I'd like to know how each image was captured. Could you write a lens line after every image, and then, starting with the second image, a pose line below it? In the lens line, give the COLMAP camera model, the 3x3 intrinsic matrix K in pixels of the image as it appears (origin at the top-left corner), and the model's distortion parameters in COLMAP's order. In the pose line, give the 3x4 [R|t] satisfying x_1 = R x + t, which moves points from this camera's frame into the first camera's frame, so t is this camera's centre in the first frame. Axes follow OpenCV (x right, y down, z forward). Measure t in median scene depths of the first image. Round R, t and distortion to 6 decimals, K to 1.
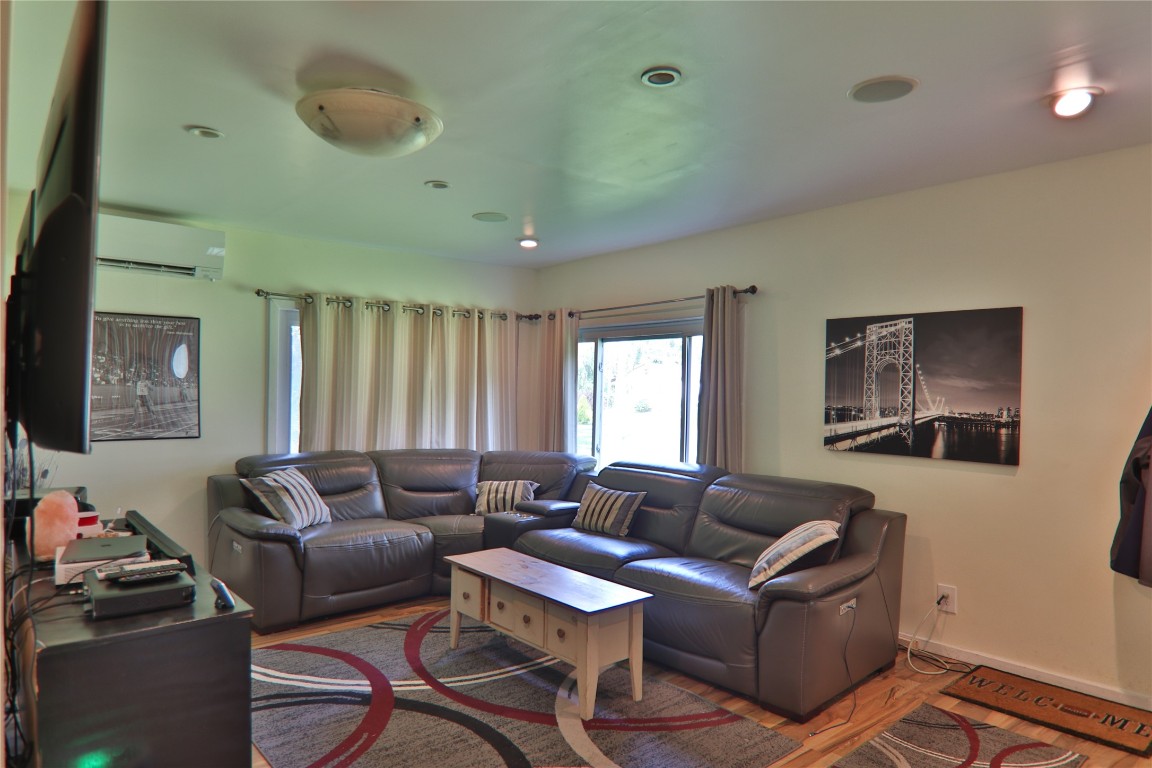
lens RADIAL K [[707.9, 0, 576.2], [0, 707.9, 398.8], [0, 0, 1]] dist [0.002533, -0.016932]
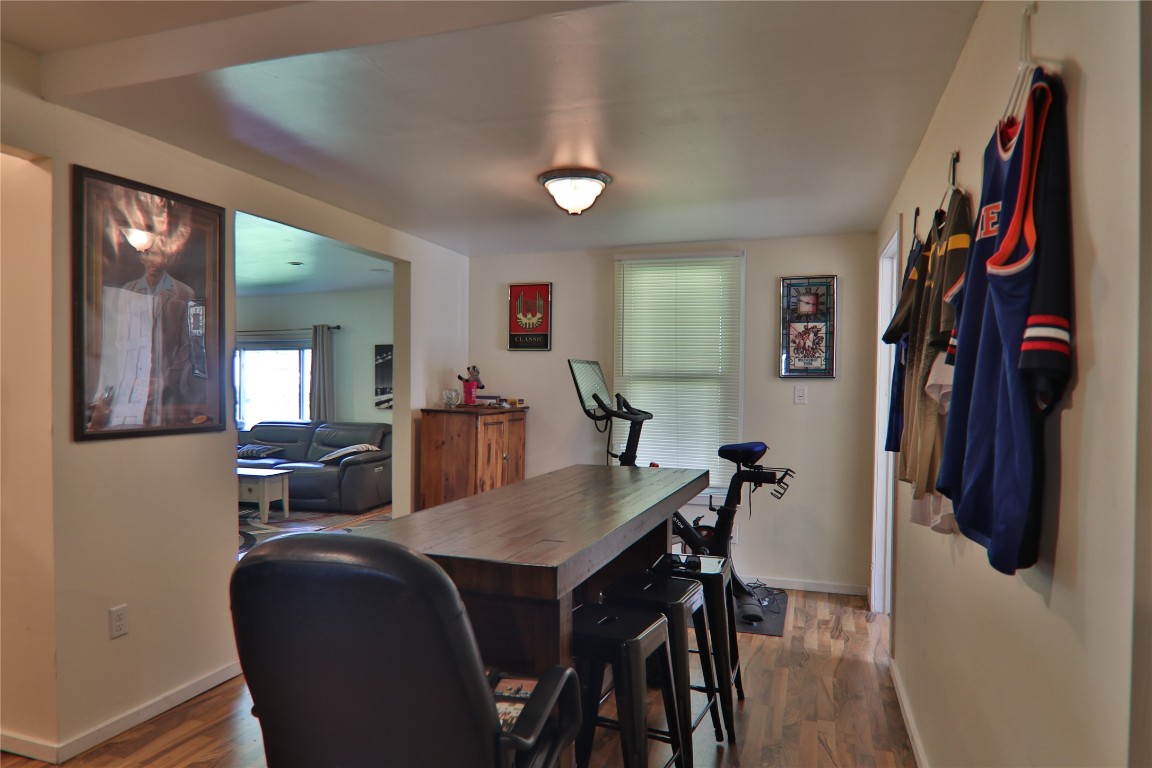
lens RADIAL K [[707.9, 0, 575.5], [0, 707.9, 395.8], [0, 0, 1]] dist [0.002533, -0.016932]
pose [[0.854147, -0.018203, 0.519713, -0.217291], [0.012473, 0.999817, 0.014518, 0.012613], [-0.519882, -0.005918, 0.854217, -1.046590]]
